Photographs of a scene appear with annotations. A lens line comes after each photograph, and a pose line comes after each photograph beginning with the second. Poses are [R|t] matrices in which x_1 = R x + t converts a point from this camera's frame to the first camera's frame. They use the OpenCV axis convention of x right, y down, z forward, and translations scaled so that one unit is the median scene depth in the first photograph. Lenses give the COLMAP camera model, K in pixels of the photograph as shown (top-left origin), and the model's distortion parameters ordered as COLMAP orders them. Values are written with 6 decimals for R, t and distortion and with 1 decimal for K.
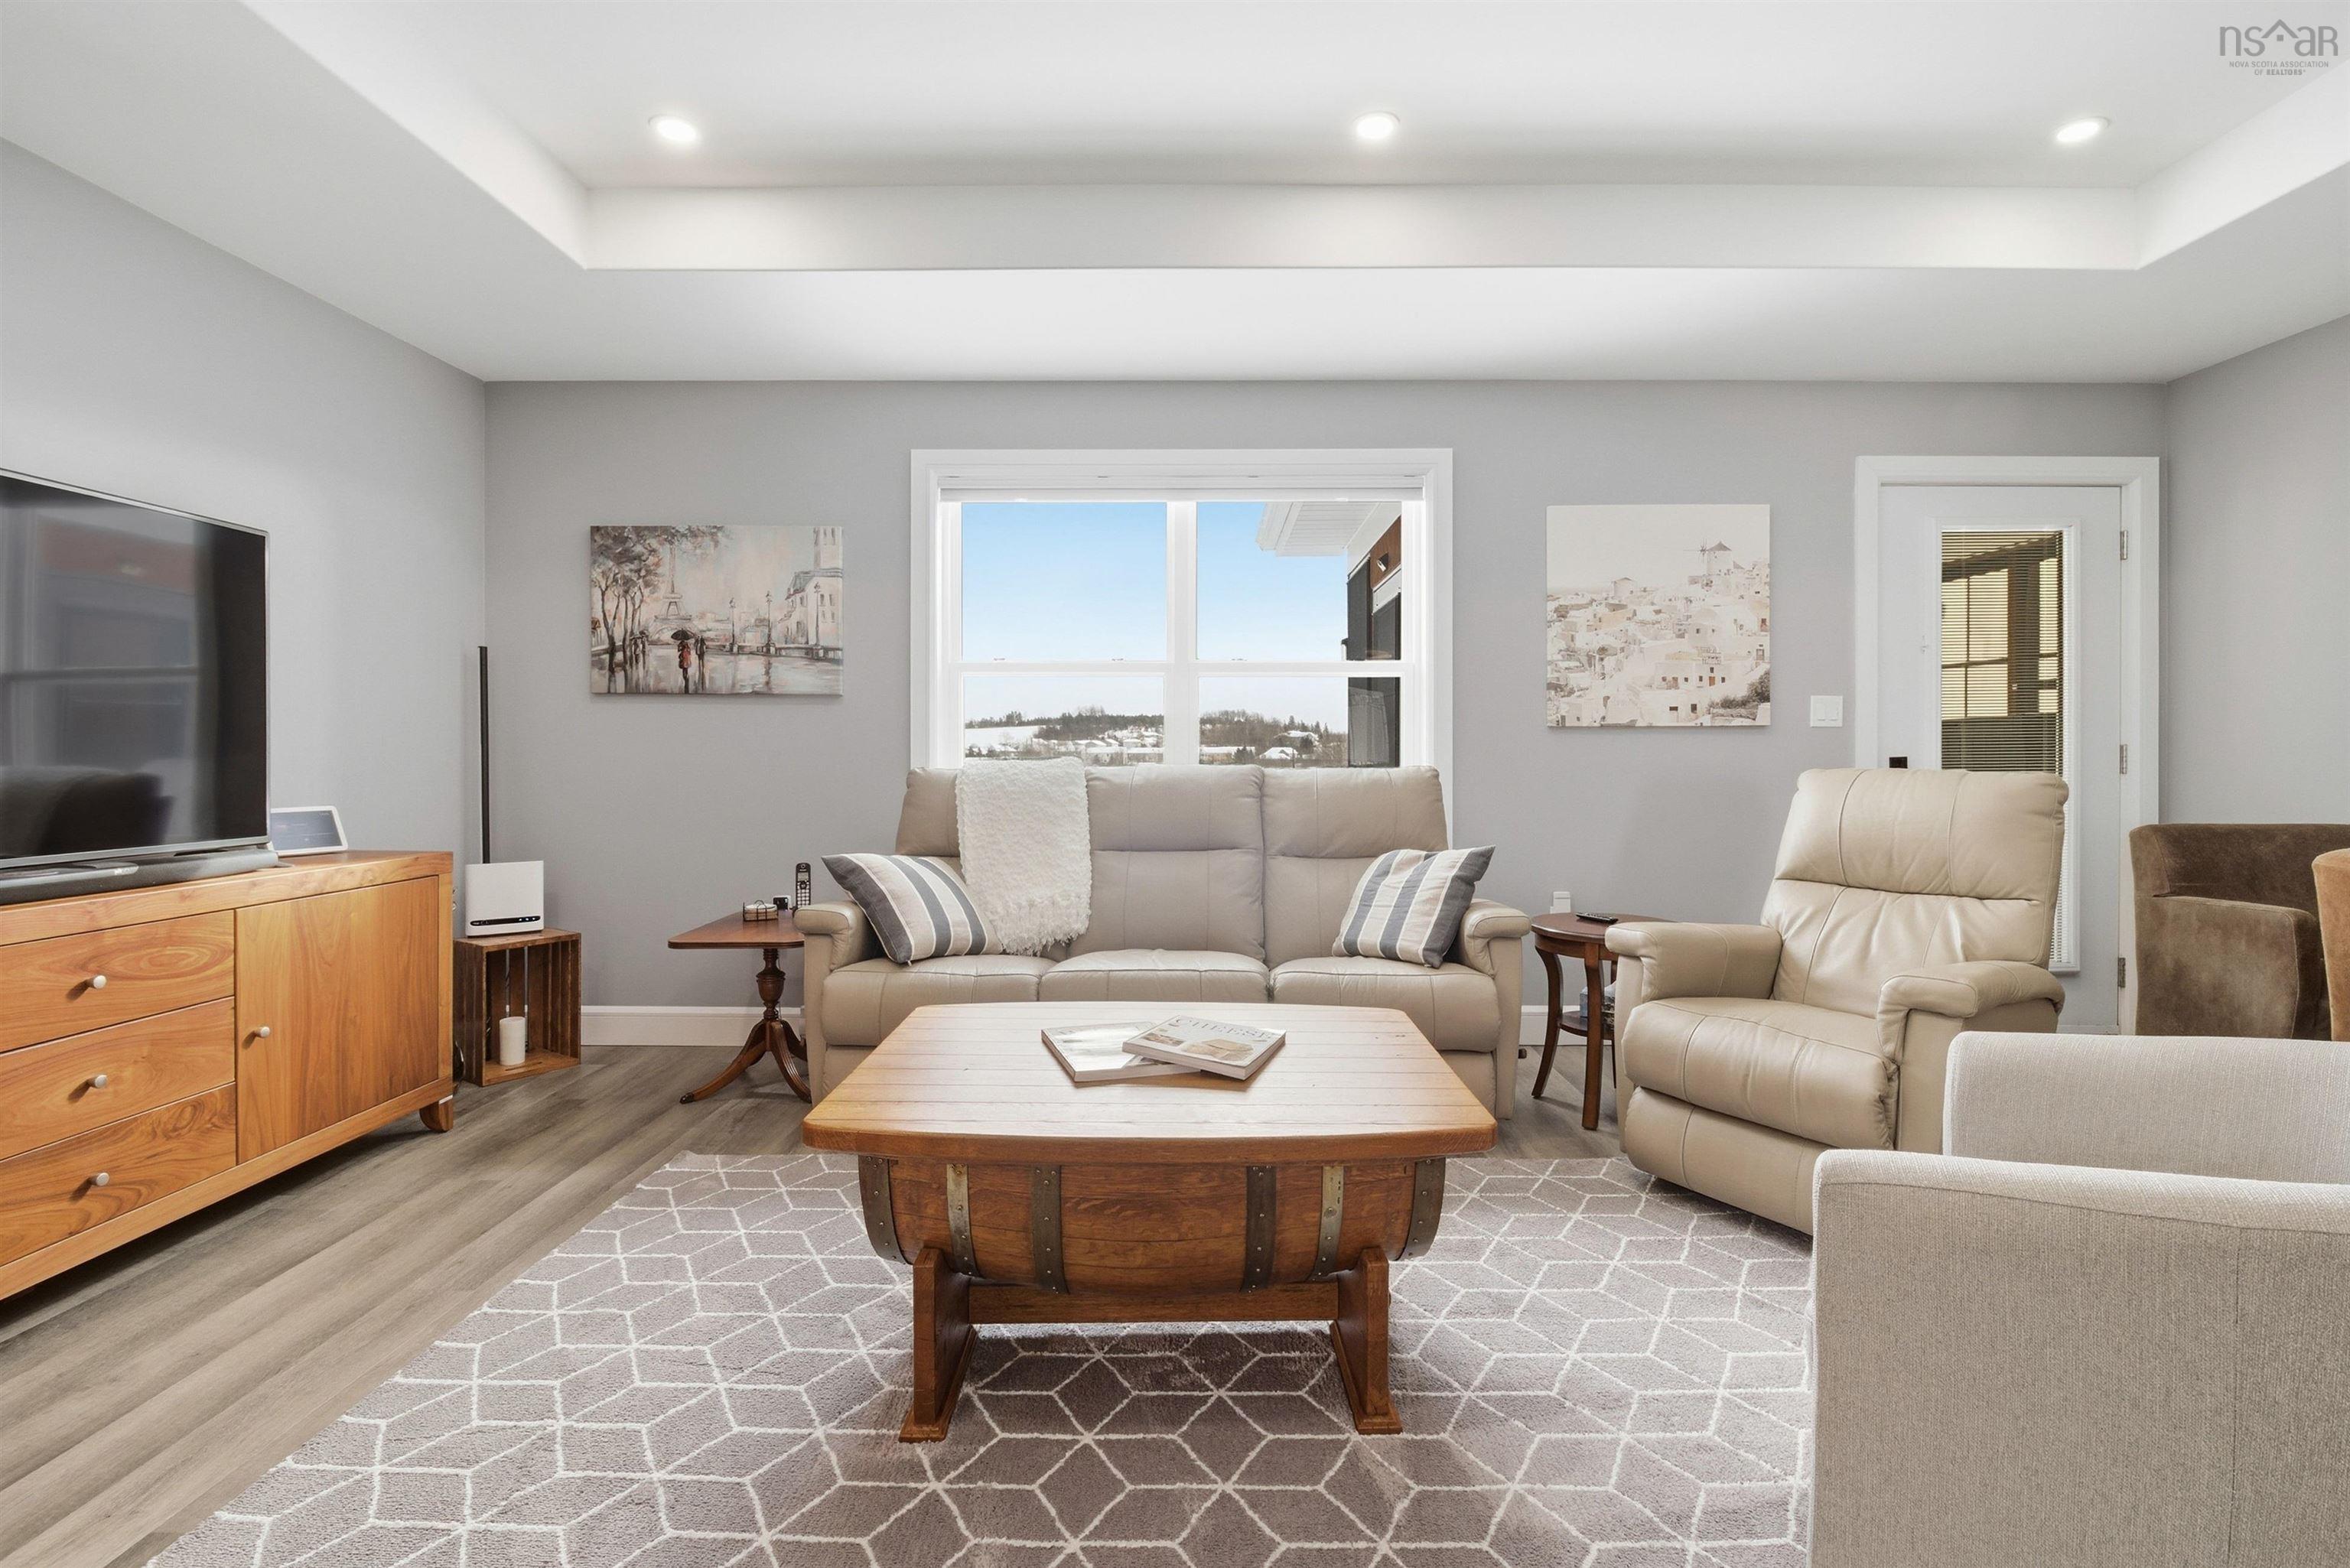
lens RADIAL K [[1090.7, 0, 1191.7], [0, 1090.7, 749.7], [0, 0, 1]] dist [0.002365, -0.013844]
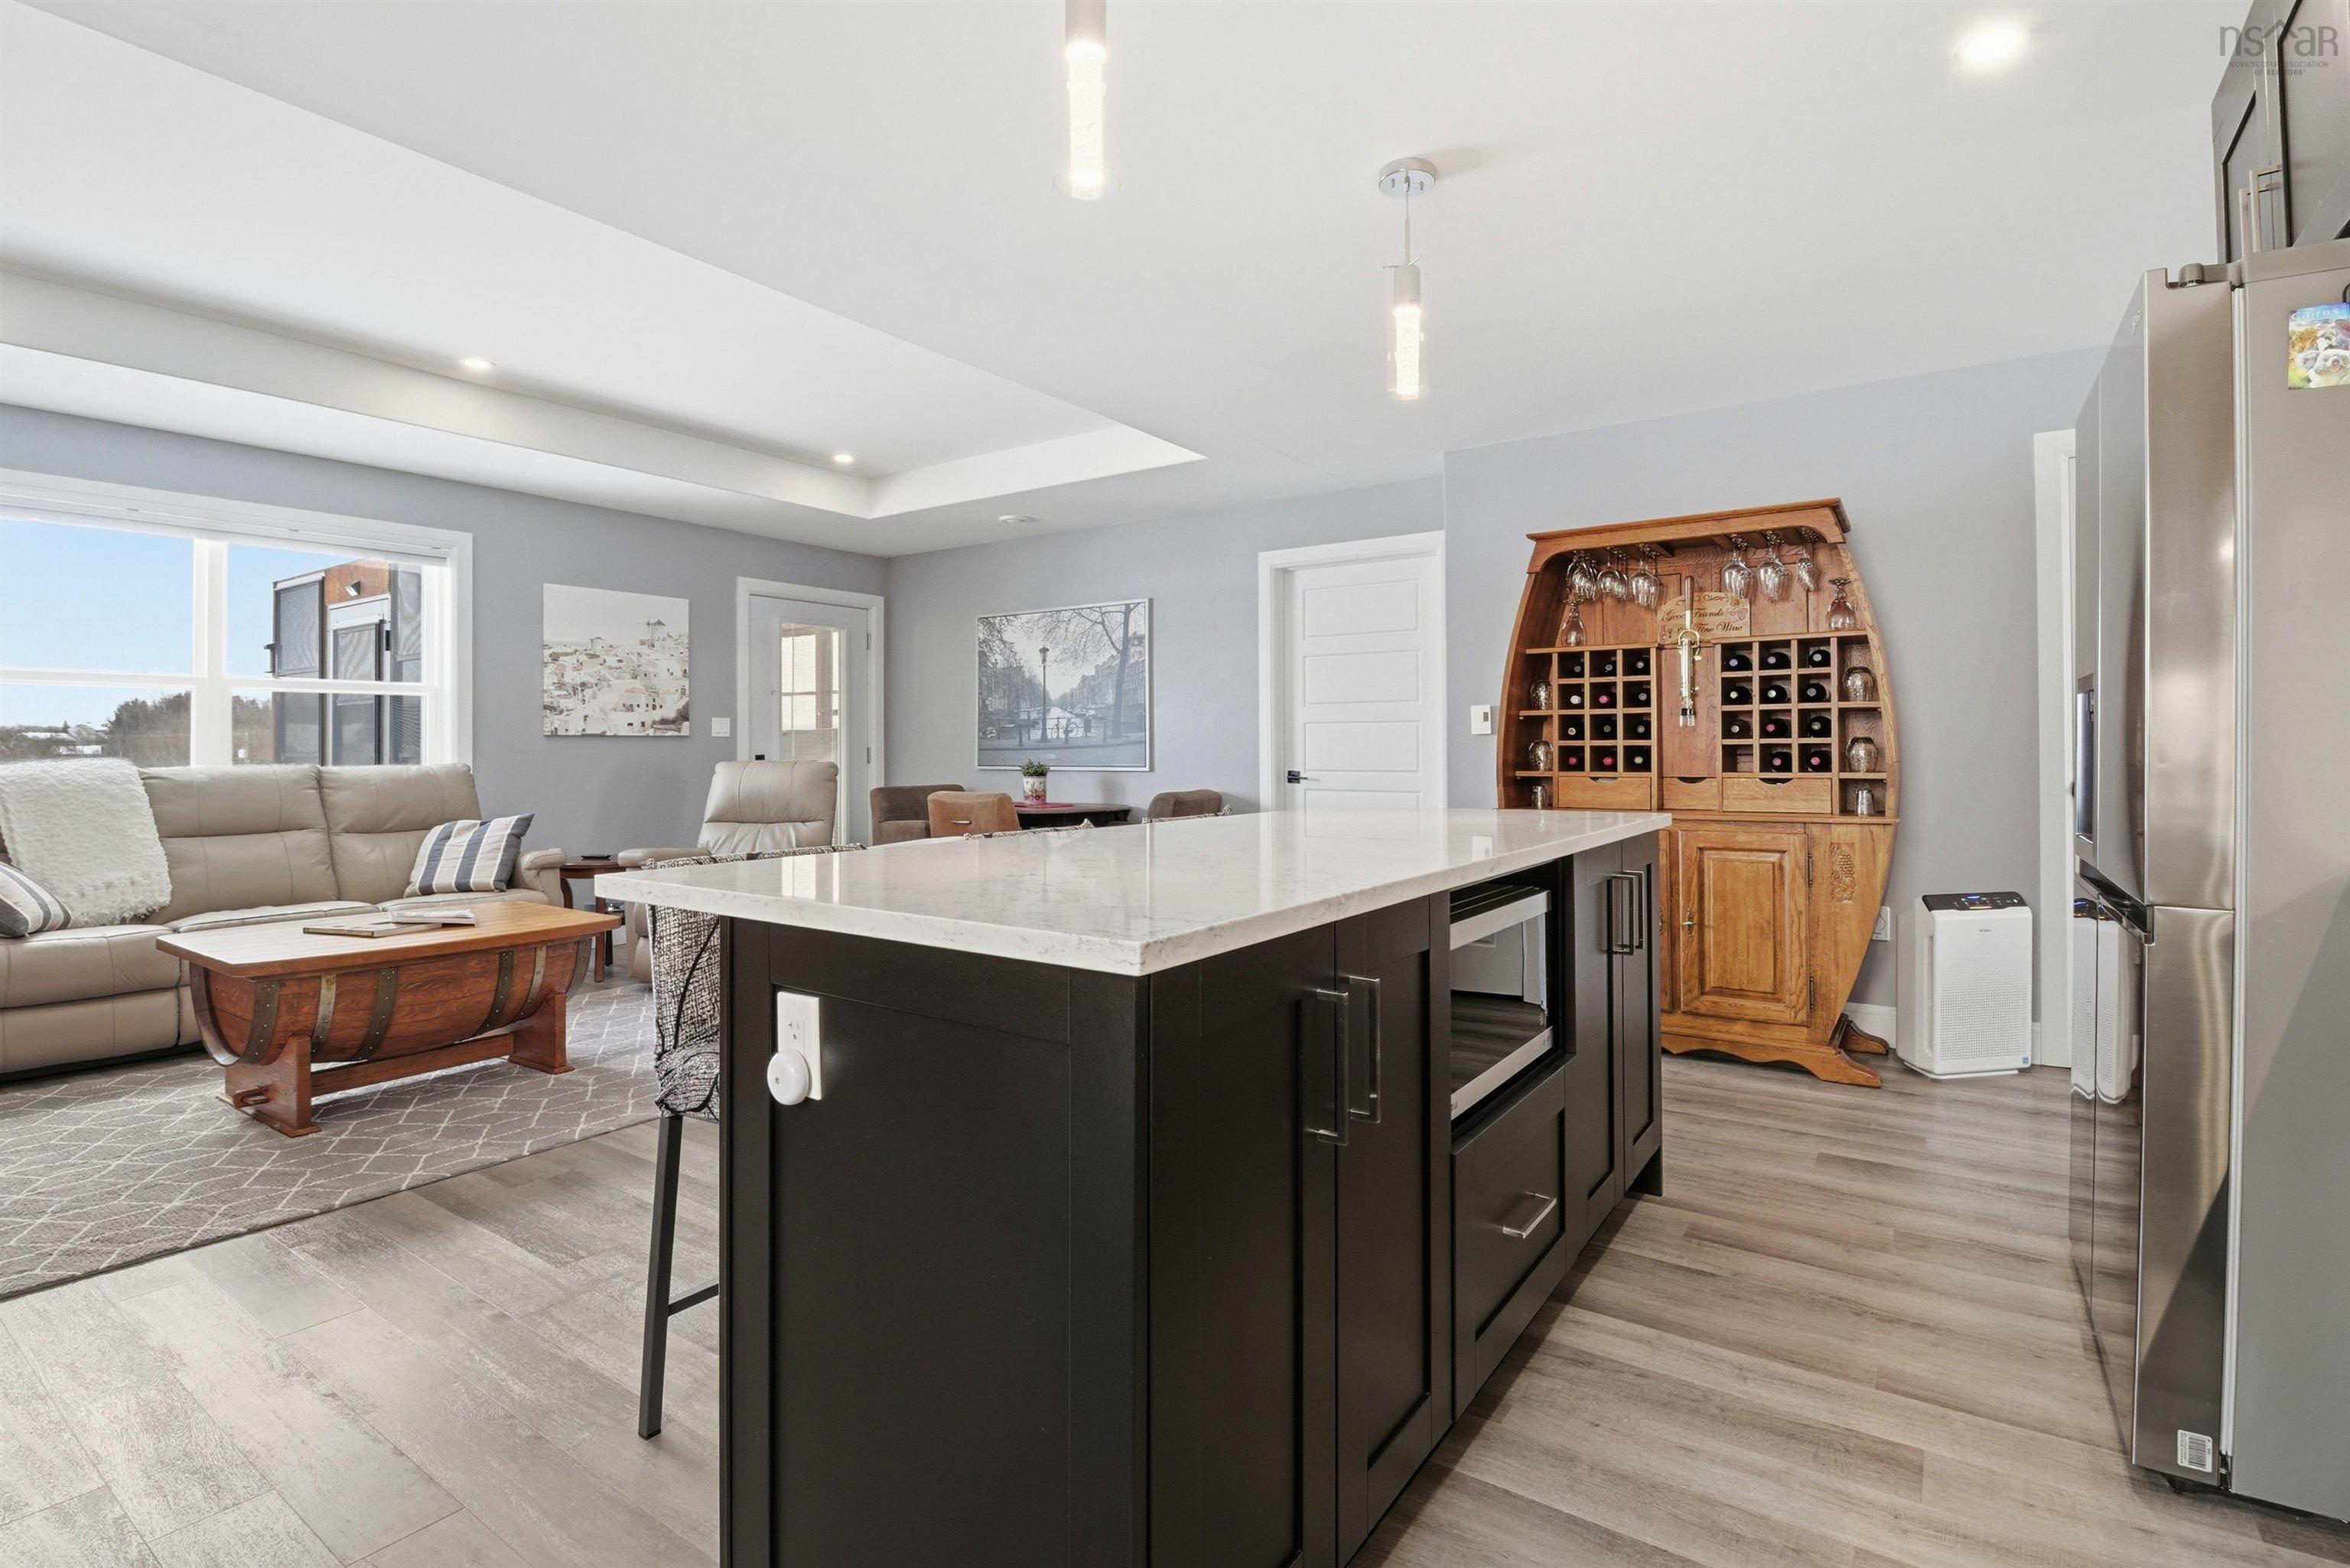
lens RADIAL K [[1090.7, 0, 1191.7], [0, 1090.7, 749.7], [0, 0, 1]] dist [0.002365, -0.013844]
pose [[0.561418, -0.002281, 0.827529, -0.391301], [0.001929, 0.999997, 0.001448, -0.002449], [-0.827530, 0.000783, 0.561421, -0.527942]]
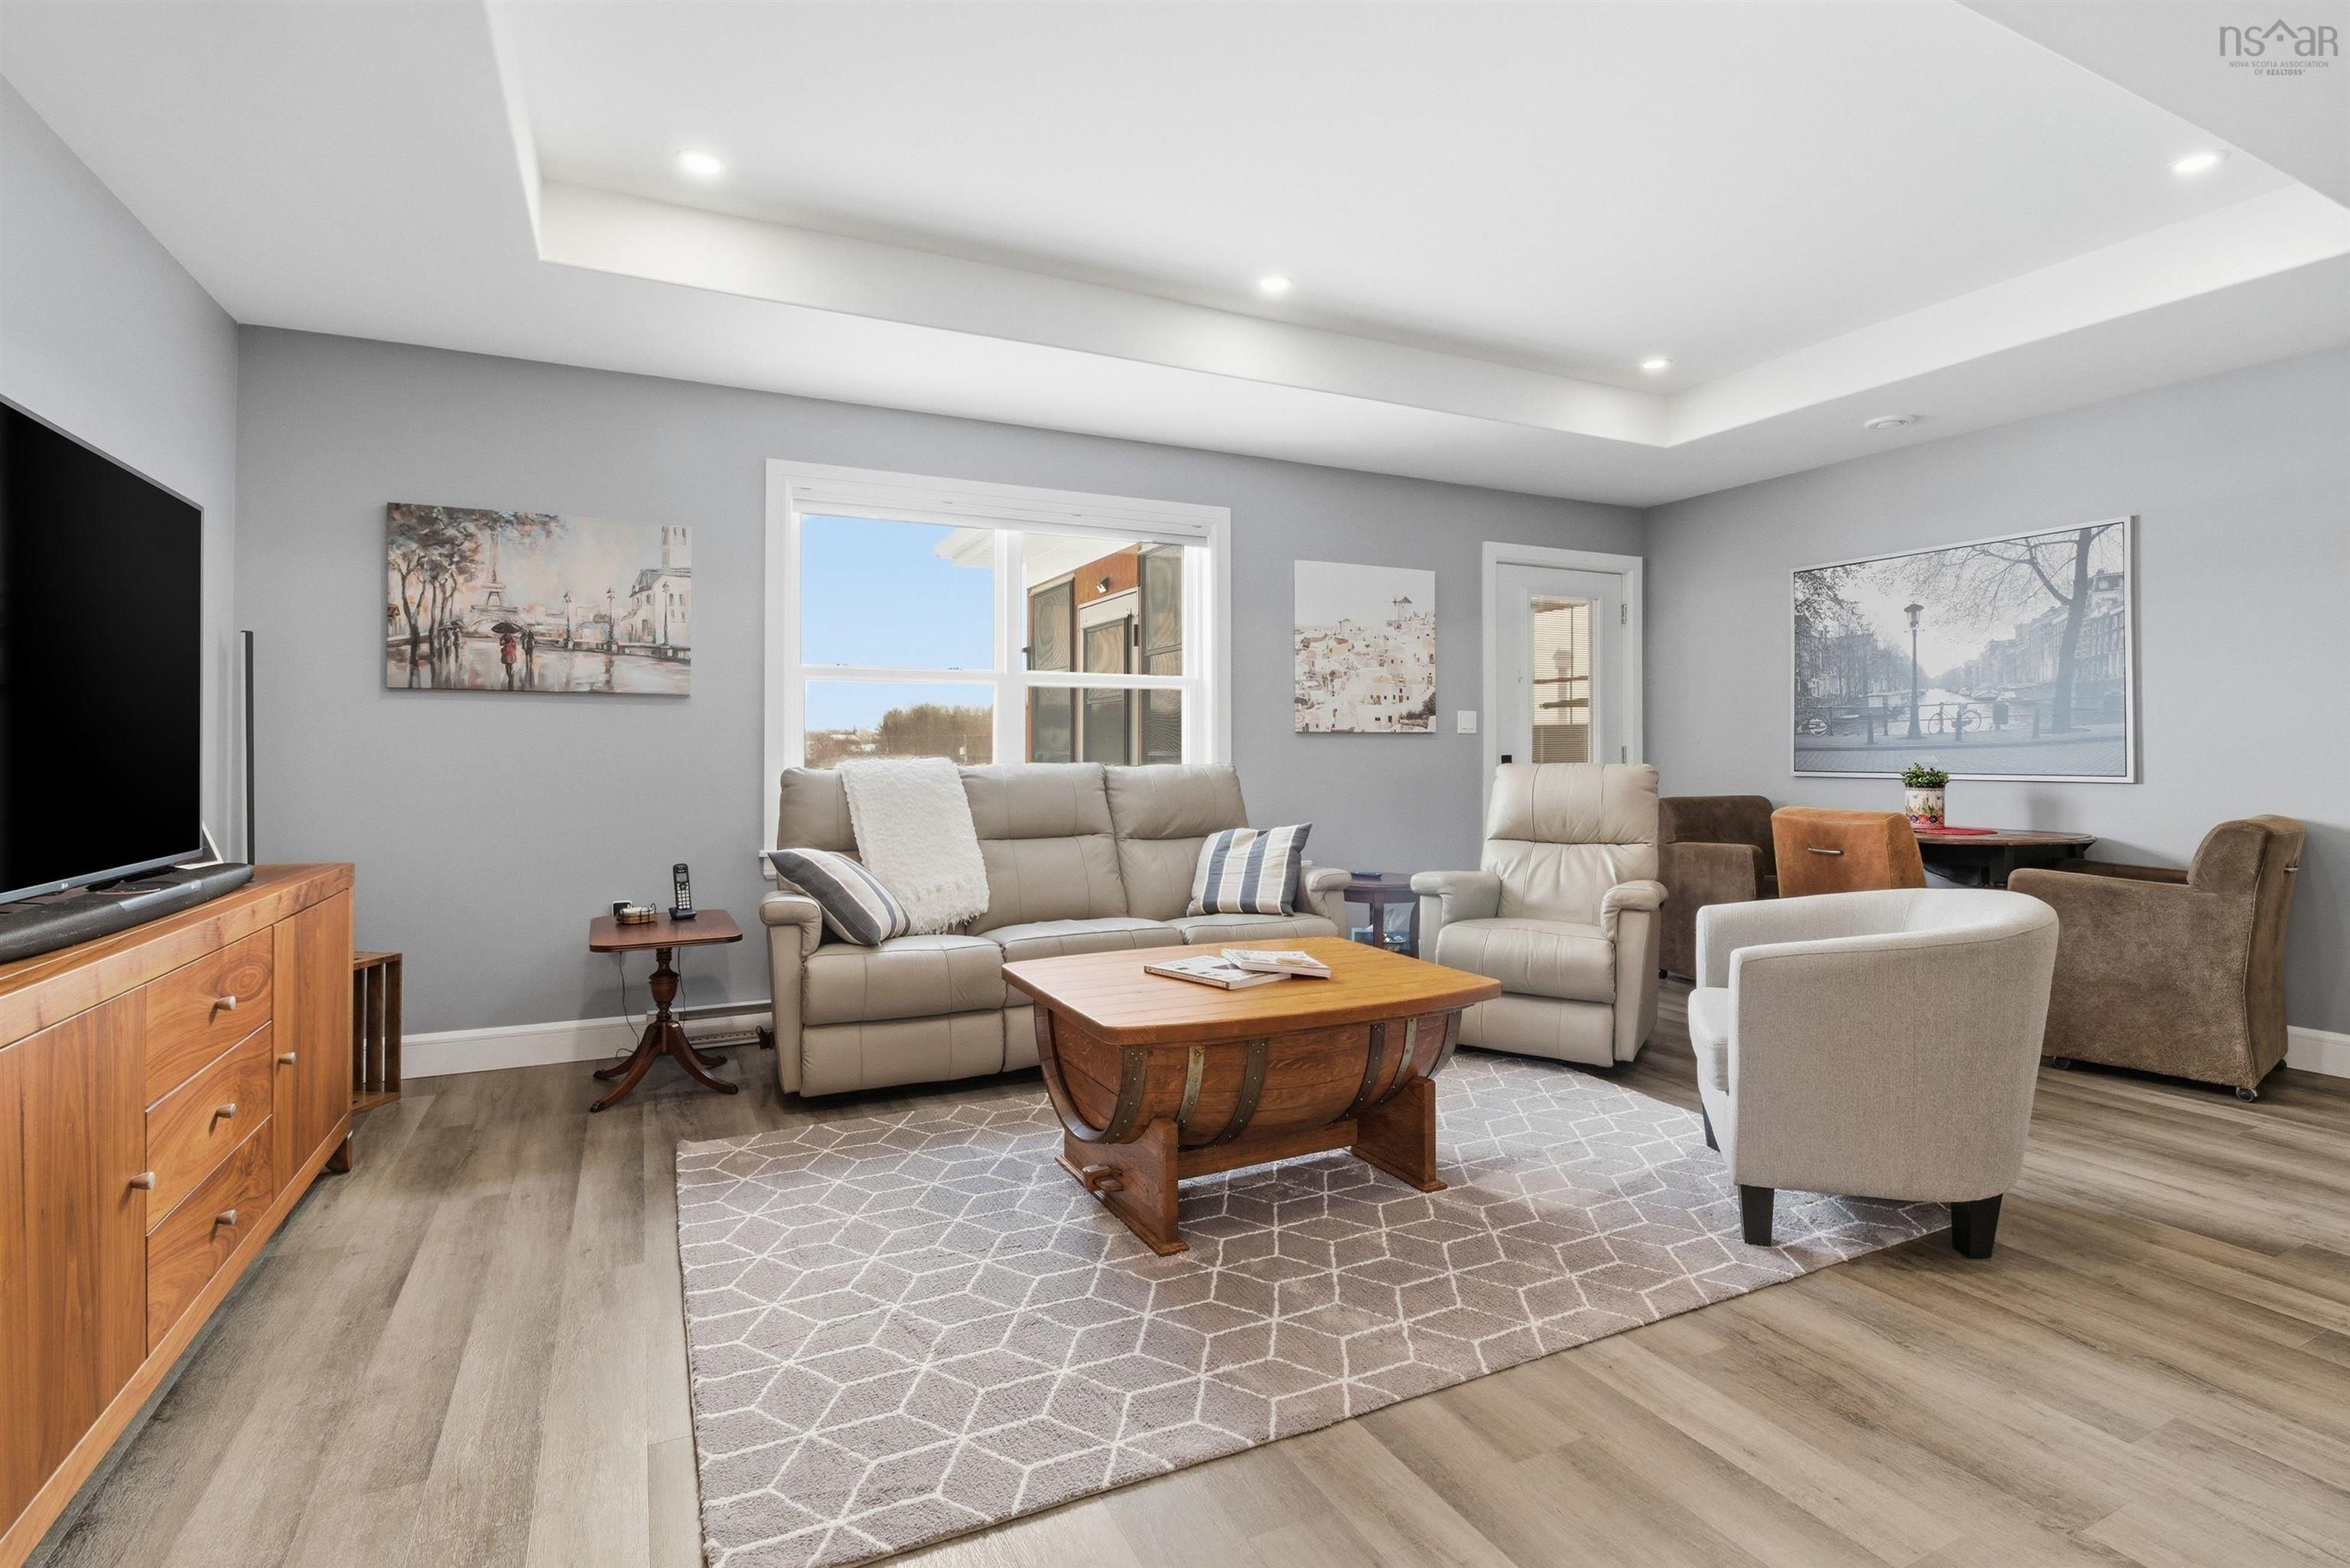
lens RADIAL K [[1117.9, 0, 1193.9], [0, 1117.9, 738.5], [0, 0, 1]] dist [0.002407, -0.014274]
pose [[0.894298, 0.004005, 0.447454, -0.369675], [0.000115, 0.999958, -0.009180, -0.001478], [-0.447472, 0.008261, 0.894260, -0.120611]]
